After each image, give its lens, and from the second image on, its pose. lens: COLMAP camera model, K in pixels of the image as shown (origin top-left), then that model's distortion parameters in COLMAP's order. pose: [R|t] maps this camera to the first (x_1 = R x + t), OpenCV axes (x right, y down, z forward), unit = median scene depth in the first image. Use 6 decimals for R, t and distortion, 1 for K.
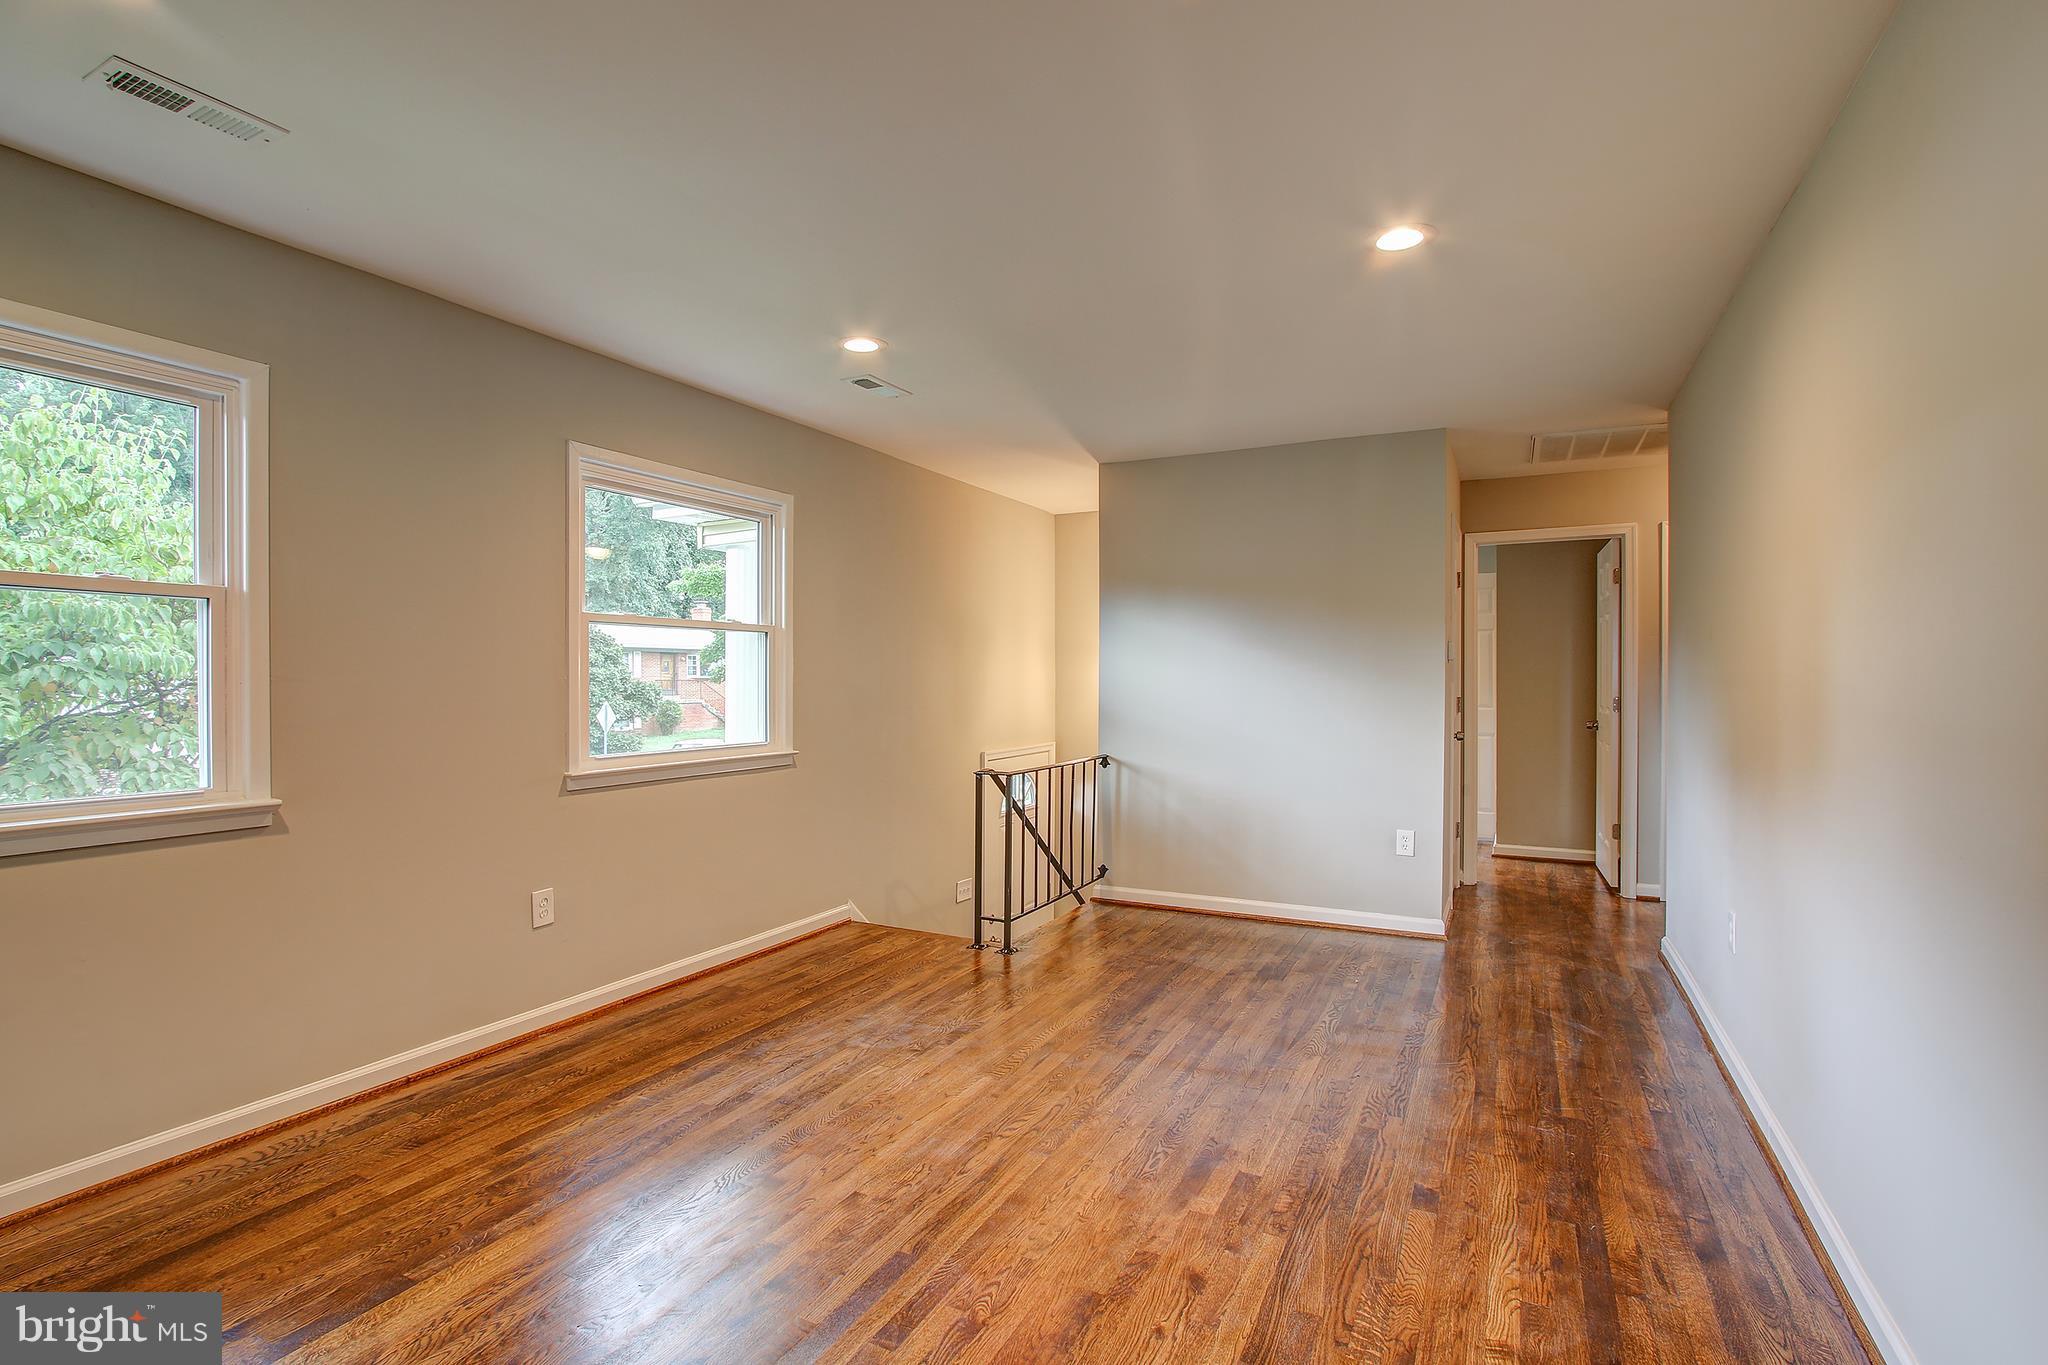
lens RADIAL K [[928.7, 0, 1047.0], [0, 928.7, 681.8], [0, 0, 1]] dist [-0.018747, 0.000815]
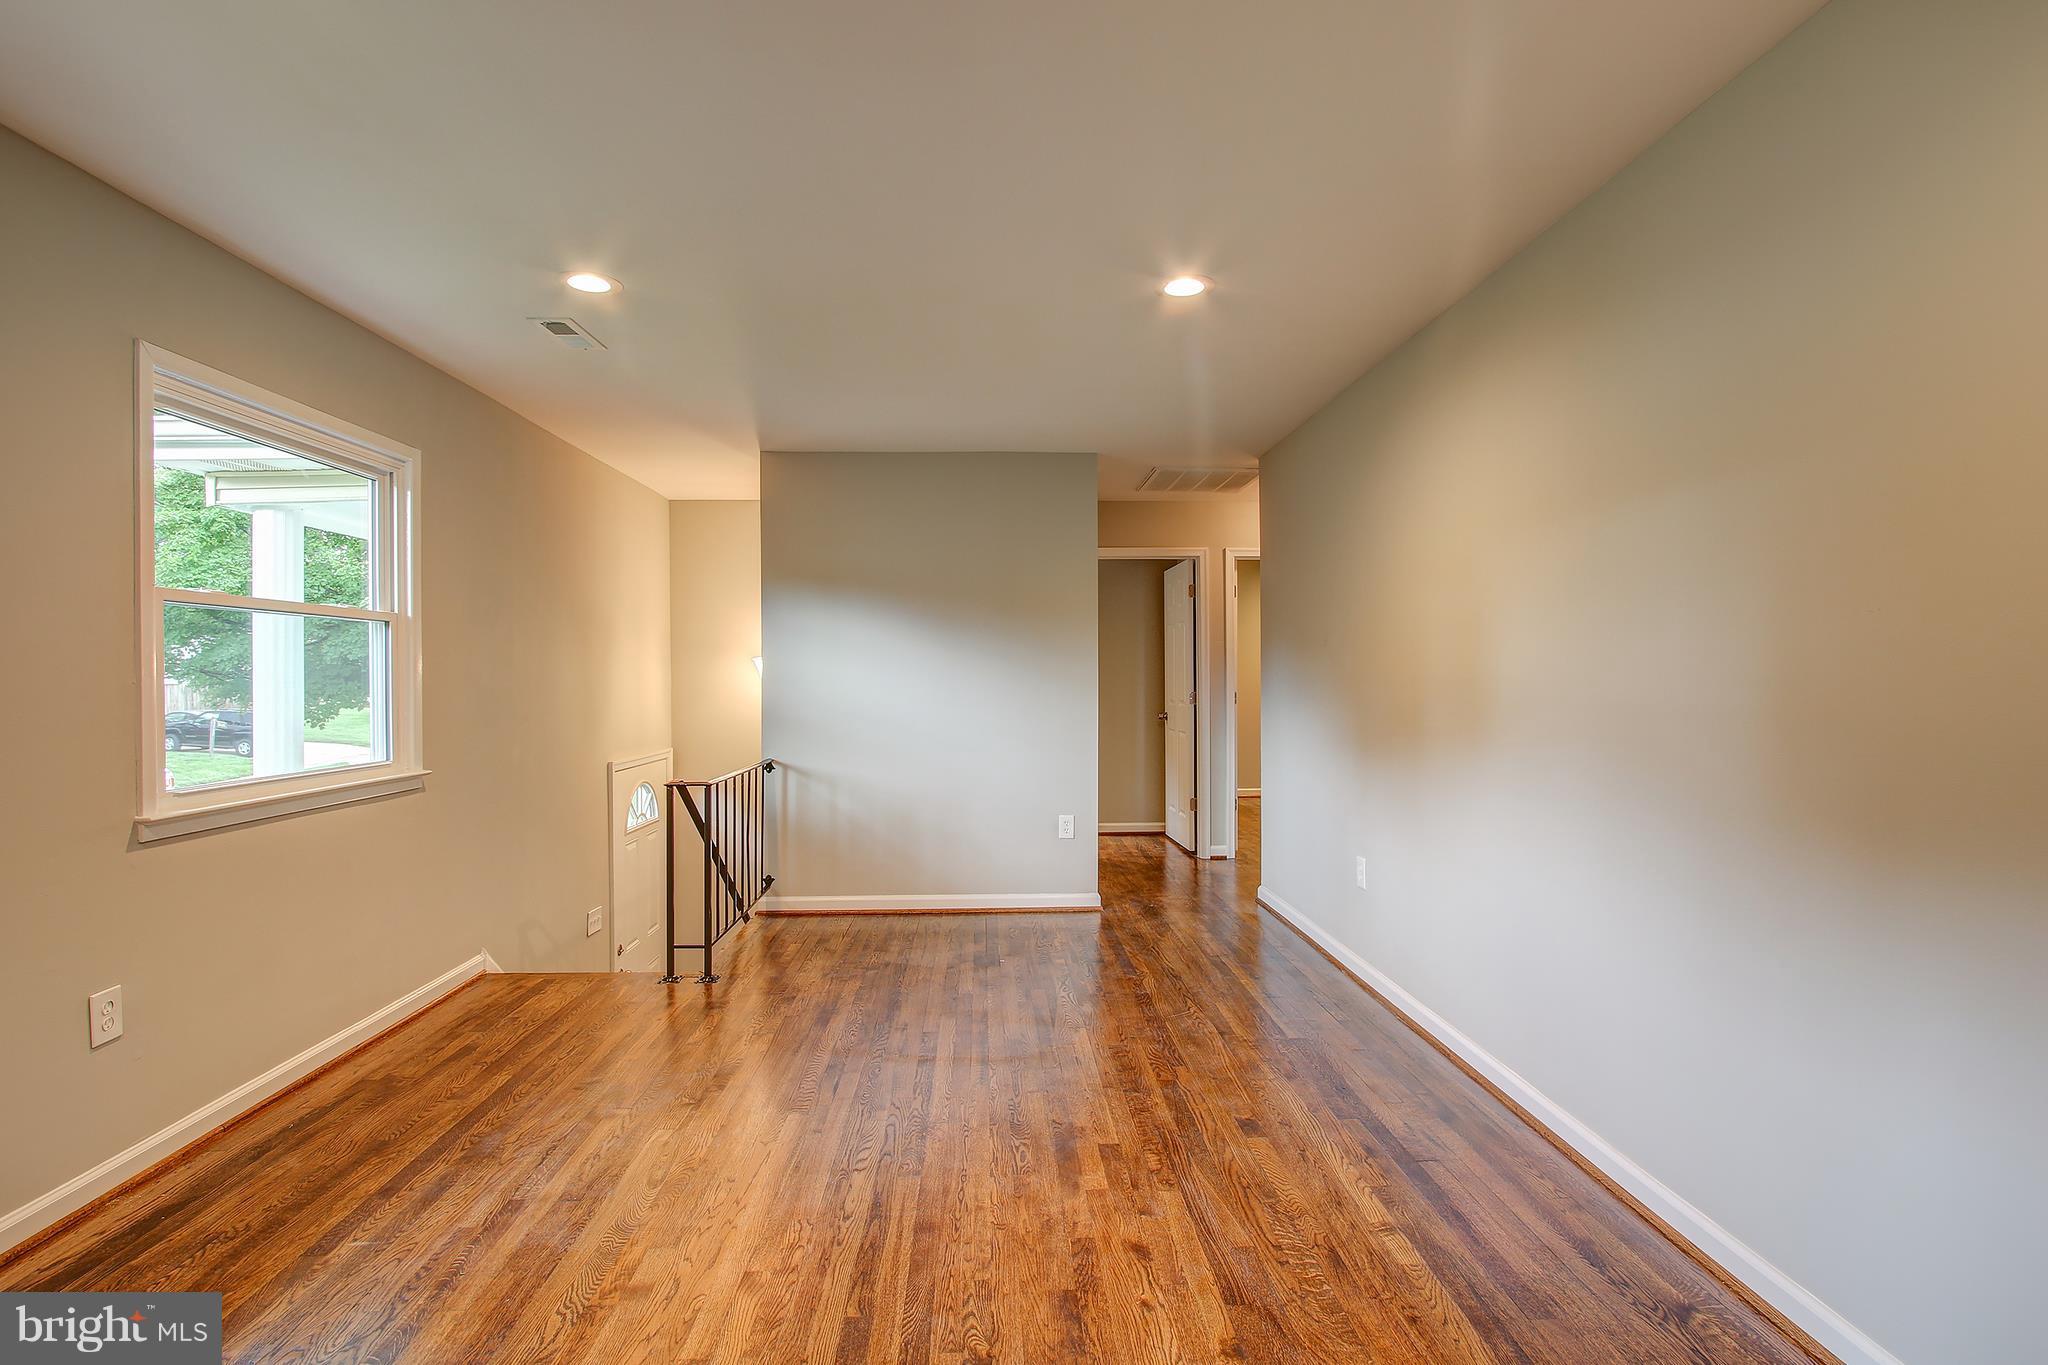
lens RADIAL K [[925.5, 0, 1024.0], [0, 925.5, 682.5], [0, 0, 1]] dist [-0.017231, 0.000998]
pose [[0.880239, -0.006516, 0.474487, -0.257480], [0.005928, 0.999979, 0.002736, -0.000733], [-0.474494, 0.000405, 0.880258, 0.079317]]
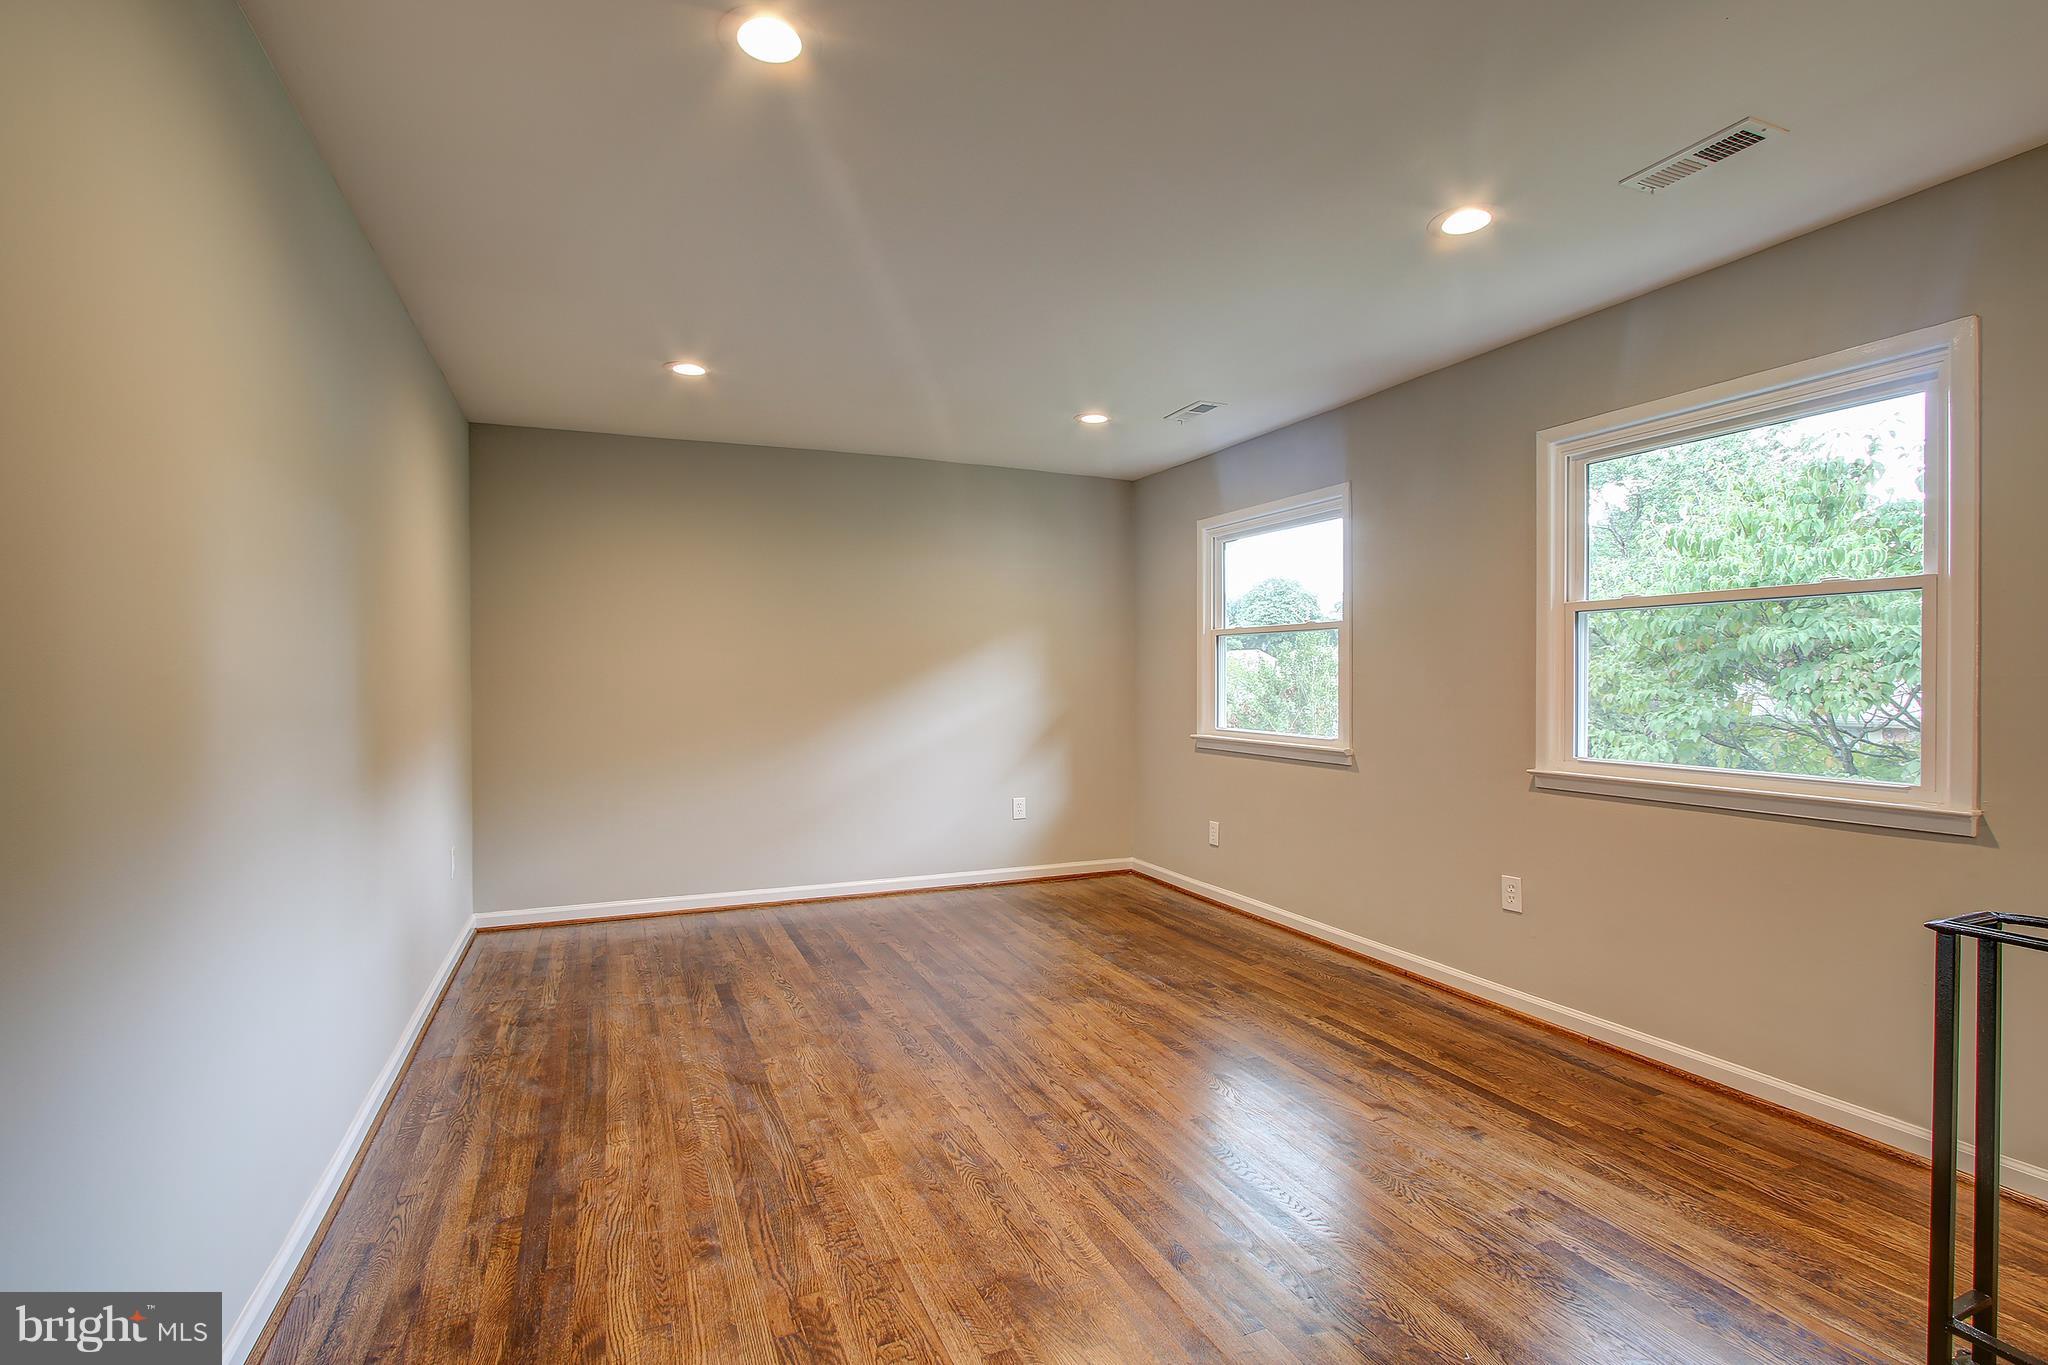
lens RADIAL K [[997.7, 0, 1019.7], [0, 997.7, 679.3], [0, 0, 1]] dist [-0.019947, 0.000955]
pose [[-0.651328, 0.001235, -0.758795, 0.646272], [-0.001982, 0.999992, 0.003329, 0.000857], [0.758794, 0.003672, -0.651321, 1.272527]]
